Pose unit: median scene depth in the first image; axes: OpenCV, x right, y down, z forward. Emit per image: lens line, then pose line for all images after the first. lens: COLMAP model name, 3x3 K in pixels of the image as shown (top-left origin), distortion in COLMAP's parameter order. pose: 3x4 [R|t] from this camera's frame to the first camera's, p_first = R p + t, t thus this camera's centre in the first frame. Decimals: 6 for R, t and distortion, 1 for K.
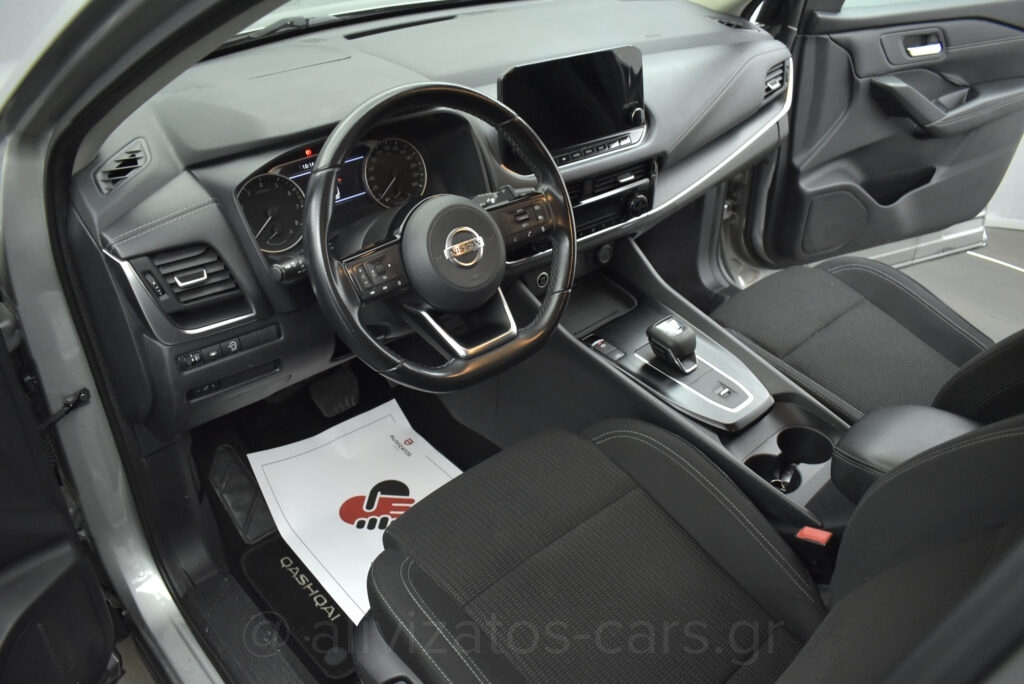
lens RADIAL K [[803.2, 0, 512.0], [0, 803.2, 342.0], [0, 0, 1]] dist [-0.084462, 0.002652]
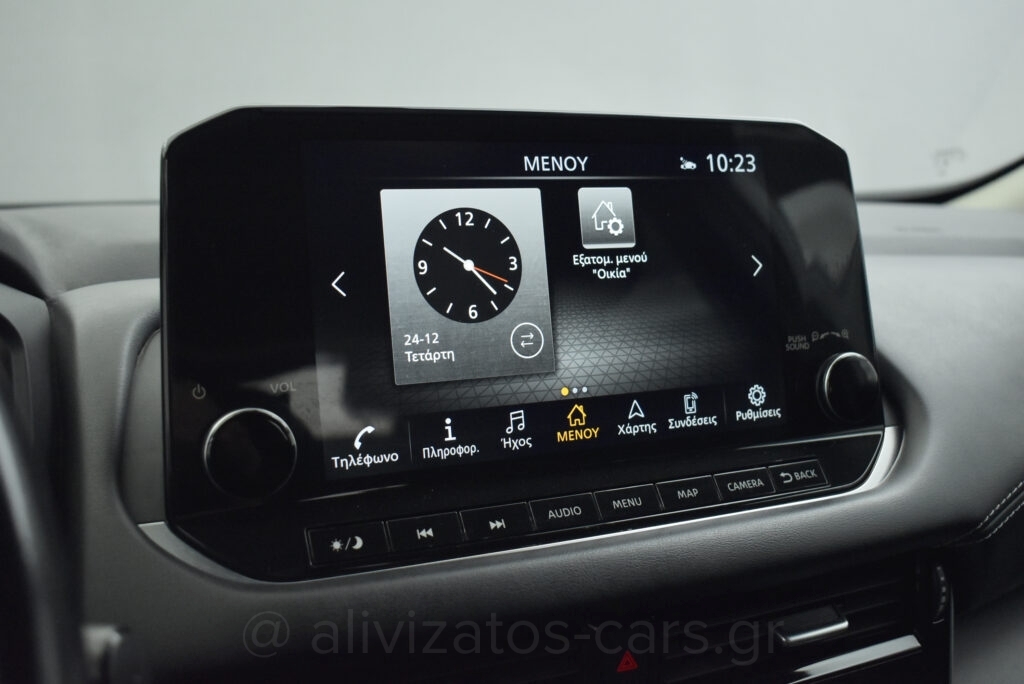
lens RADIAL K [[1062.6, 0, 512.0], [0, 1062.6, 342.0], [0, 0, 1]] dist [-0.064592, 0.001572]
pose [[0.970647, -0.015875, -0.239986, 0.176322], [-0.097877, 0.885382, -0.454443, -0.171509], [0.219694, 0.464592, 0.857840, 0.890735]]
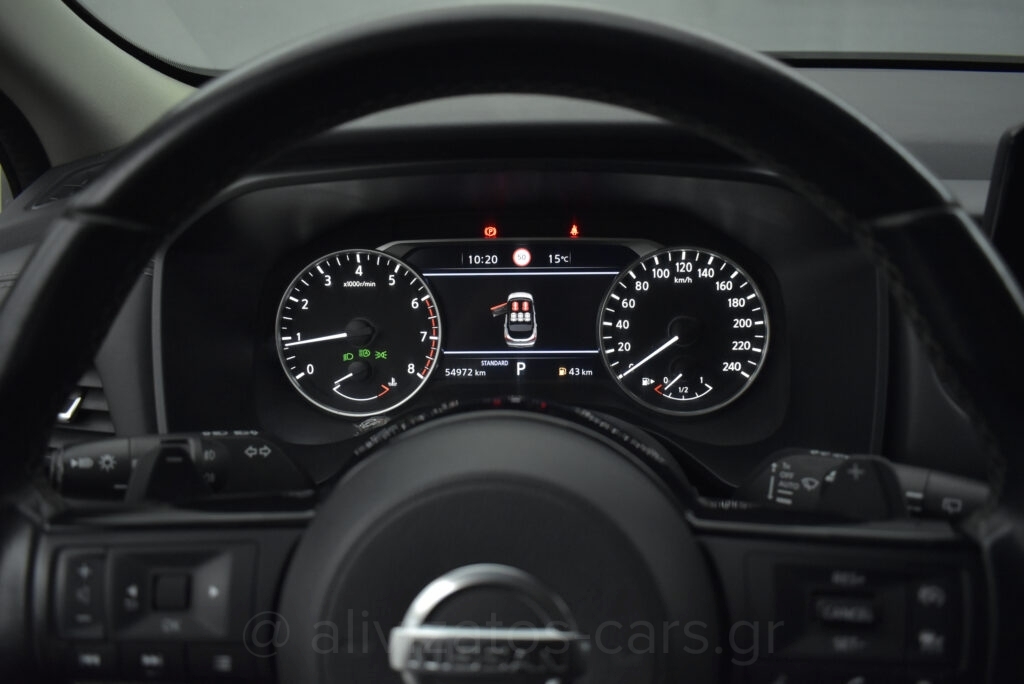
lens RADIAL K [[803.2, 0, 512.0], [0, 803.2, 342.0], [0, 0, 1]] dist [-0.084462, 0.002652]
pose [[0.714565, 0.259561, -0.649634, 0.074044], [-0.364813, 0.930615, -0.029449, -0.188664], [0.596916, 0.258038, 0.759676, 0.747039]]
